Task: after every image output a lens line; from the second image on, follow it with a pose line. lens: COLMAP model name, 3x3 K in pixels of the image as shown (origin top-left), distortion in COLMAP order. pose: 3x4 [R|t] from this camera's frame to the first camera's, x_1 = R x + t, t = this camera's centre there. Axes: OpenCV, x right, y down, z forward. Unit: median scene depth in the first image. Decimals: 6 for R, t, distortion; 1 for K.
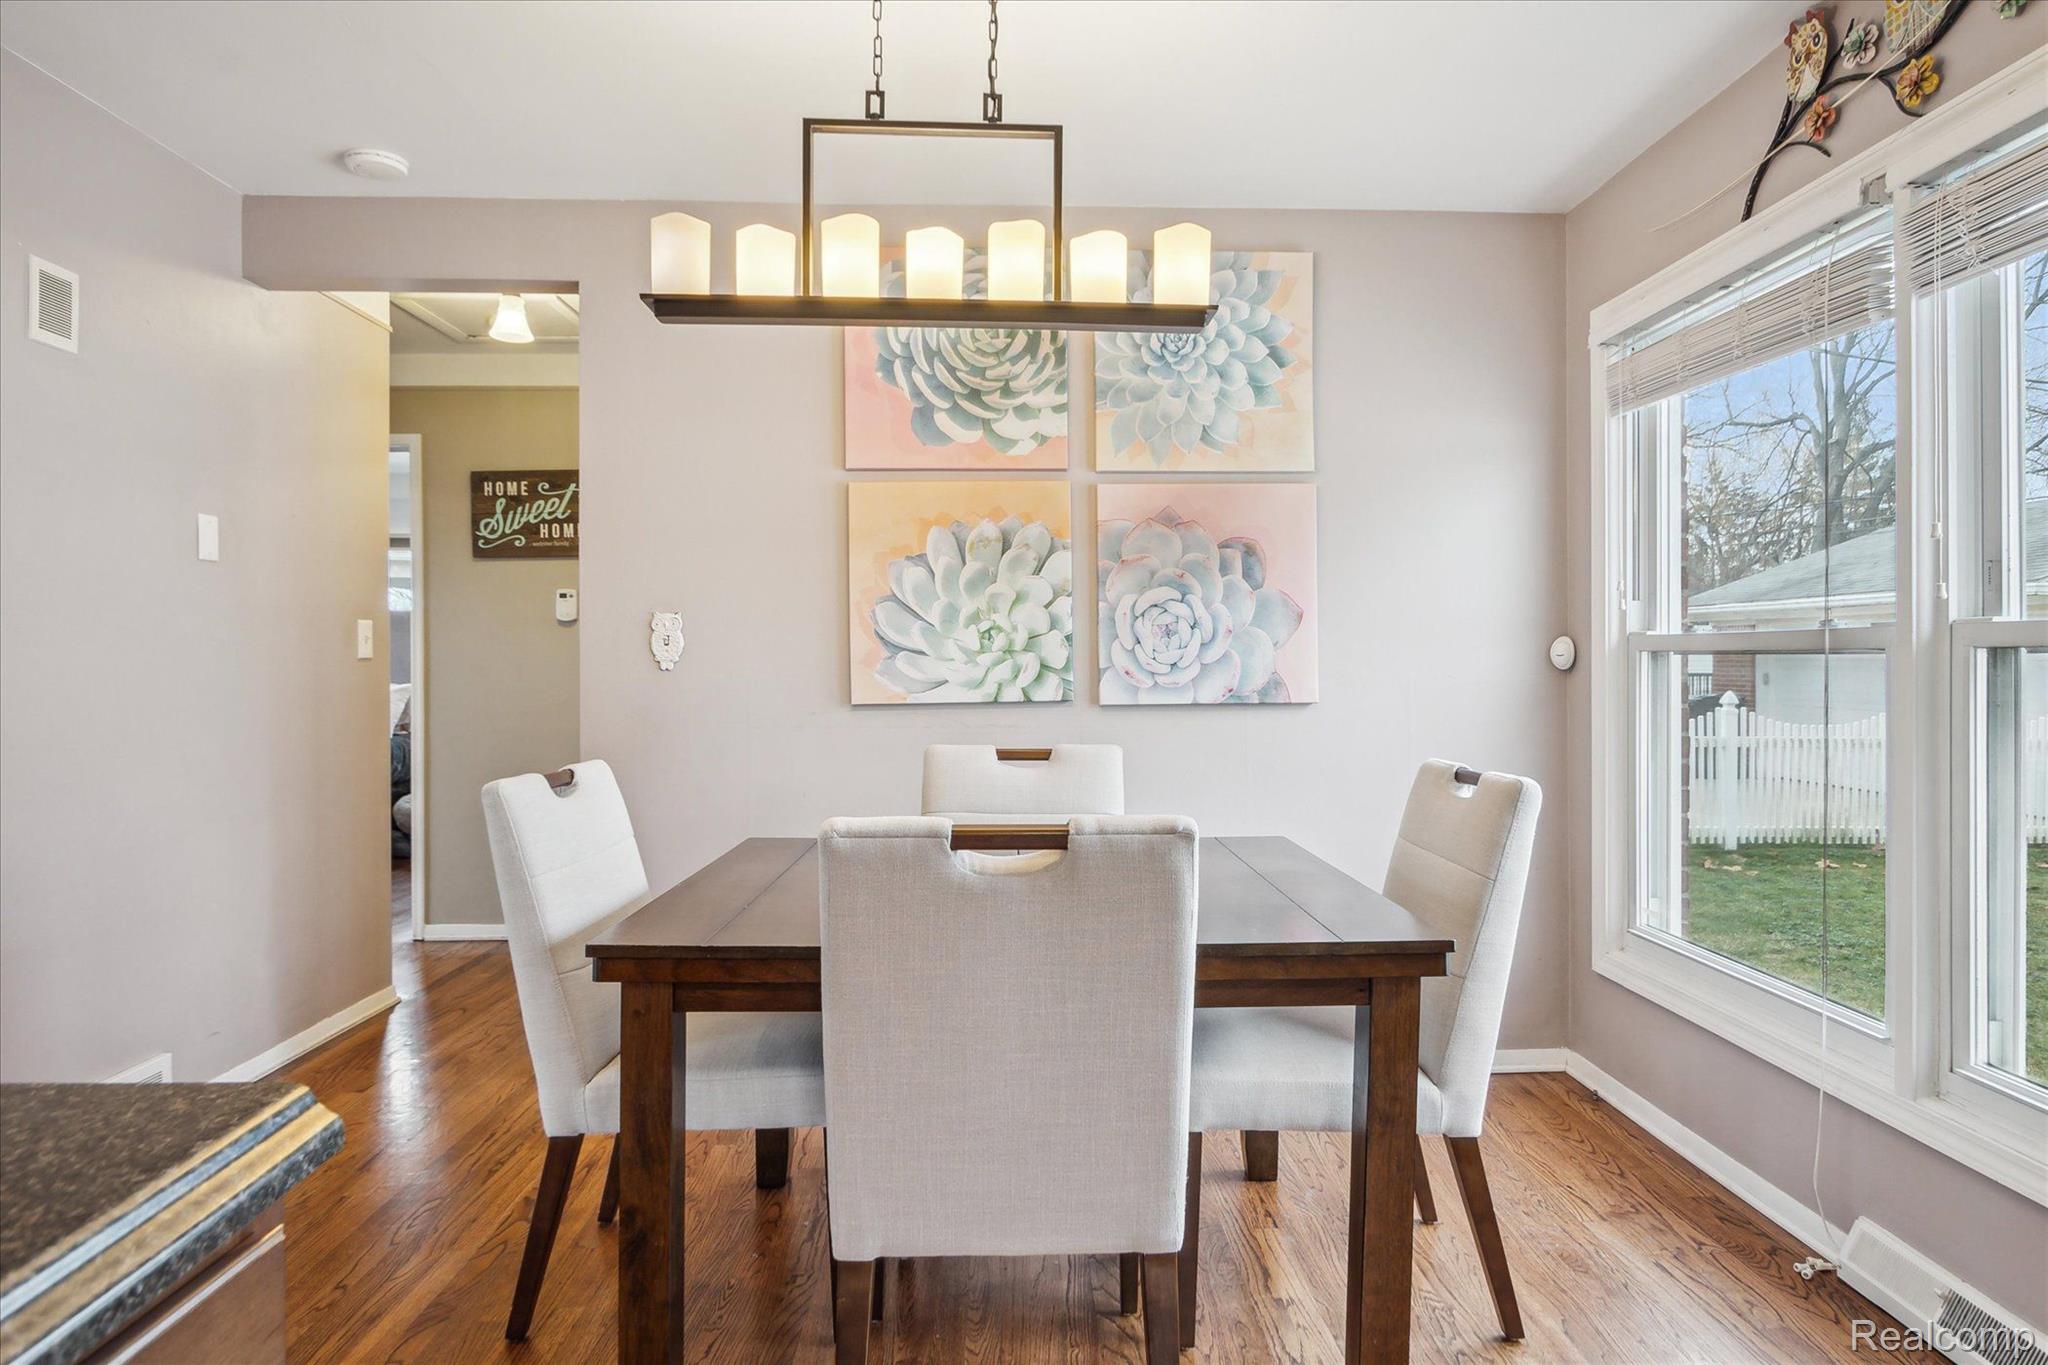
lens RADIAL K [[1163.0, 0, 1025.3], [0, 1163.0, 671.8], [0, 0, 1]] dist [-0.017488, 0.002271]
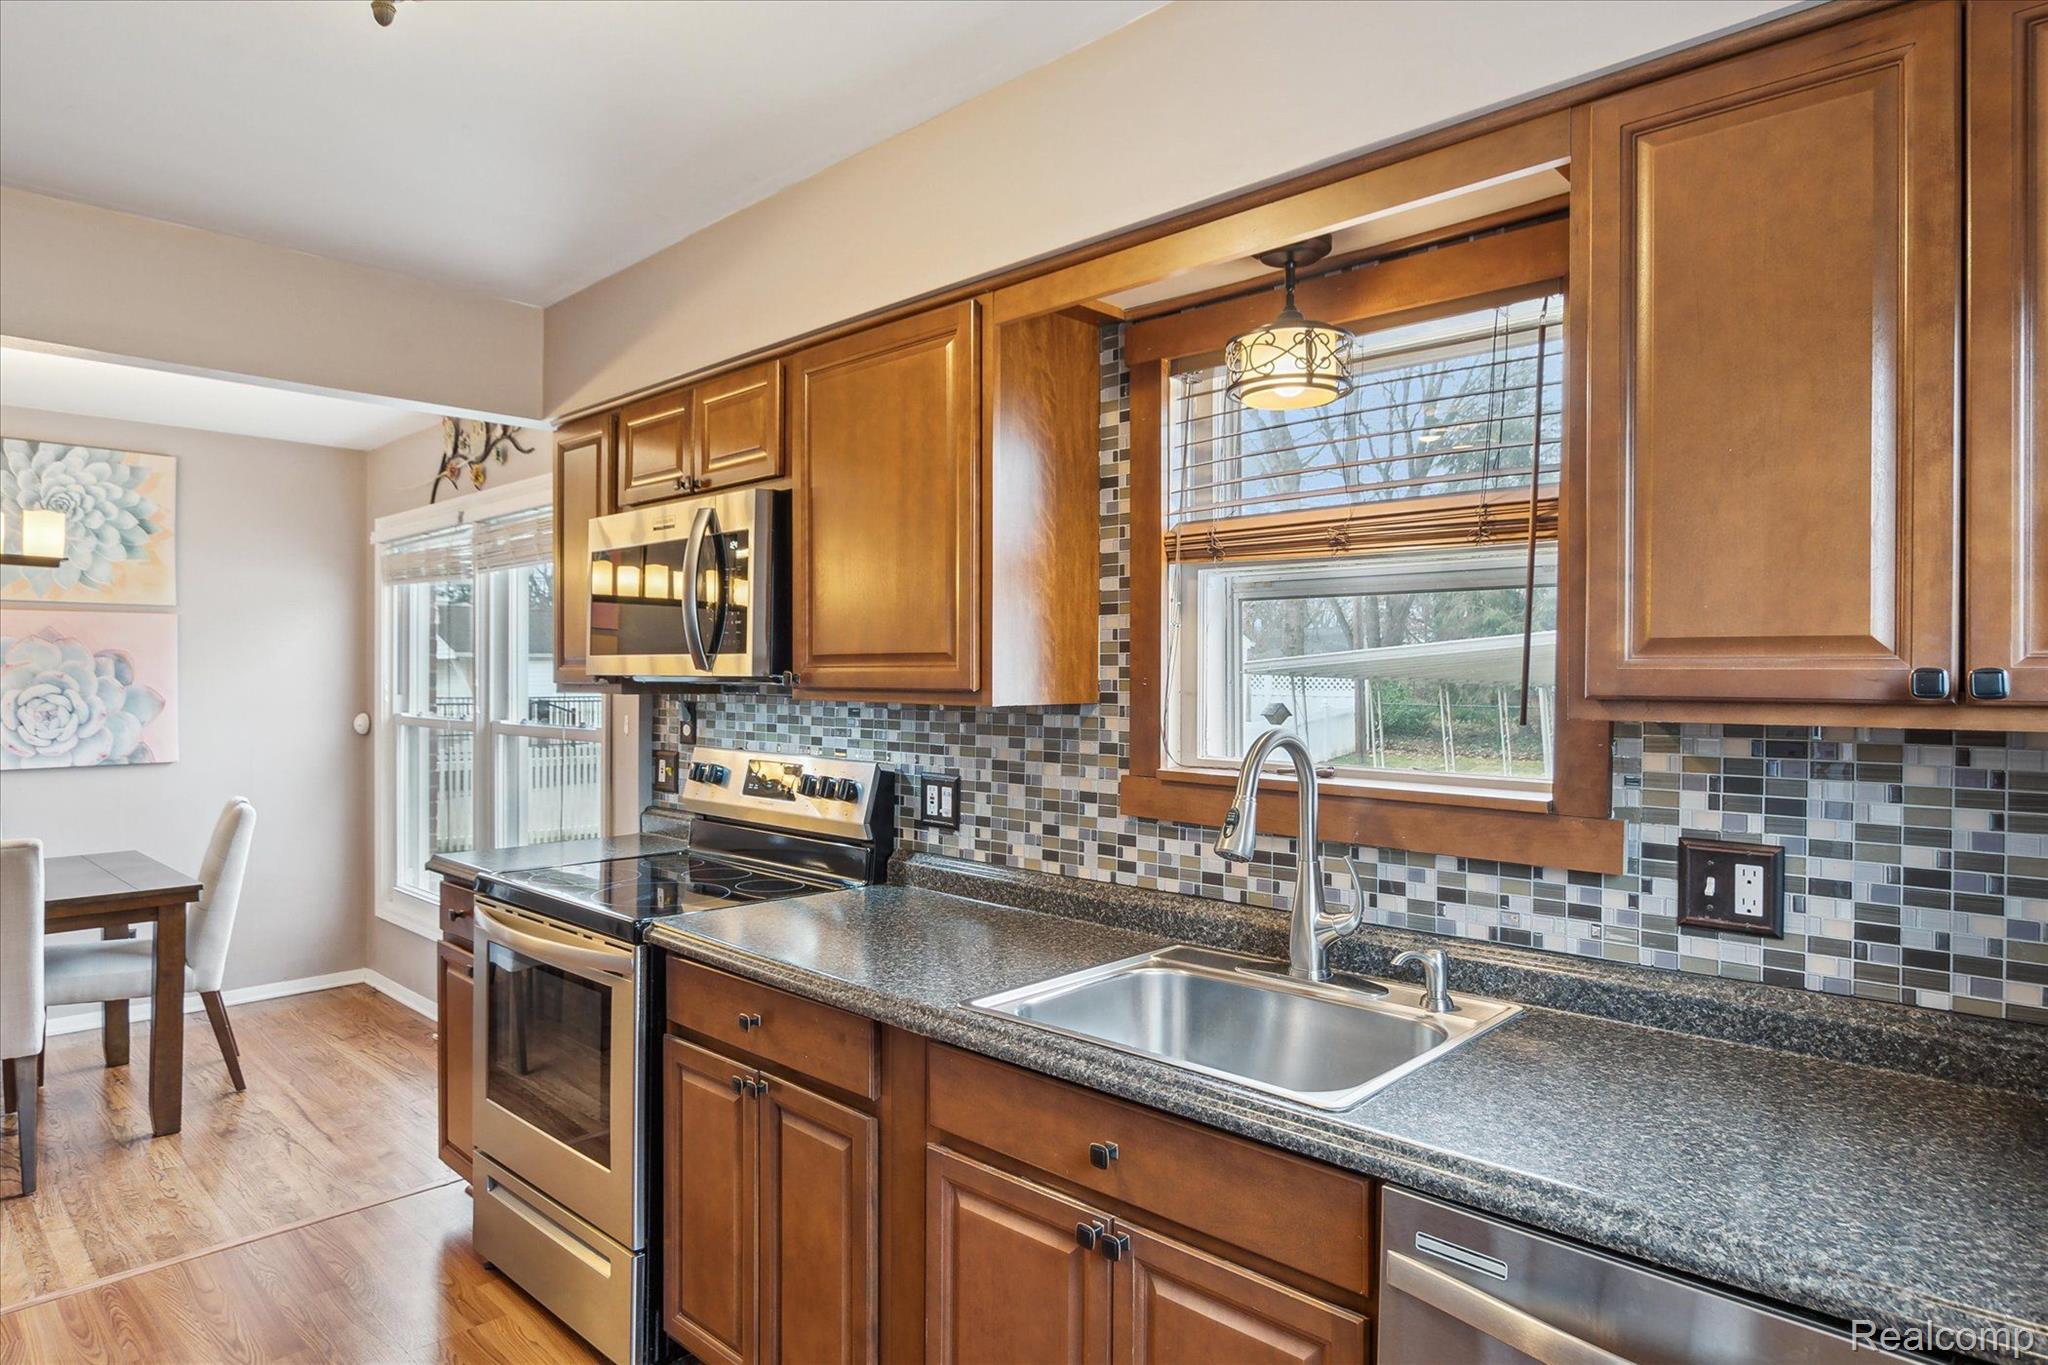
lens RADIAL K [[1163.0, 0, 1019.3], [0, 1163.0, 680.9], [0, 0, 1]] dist [-0.017488, 0.002271]
pose [[0.702574, 0.003091, 0.711604, -0.041644], [0.000490, 0.999988, -0.004827, -0.069823], [-0.711610, 0.003740, 0.702564, -0.810293]]
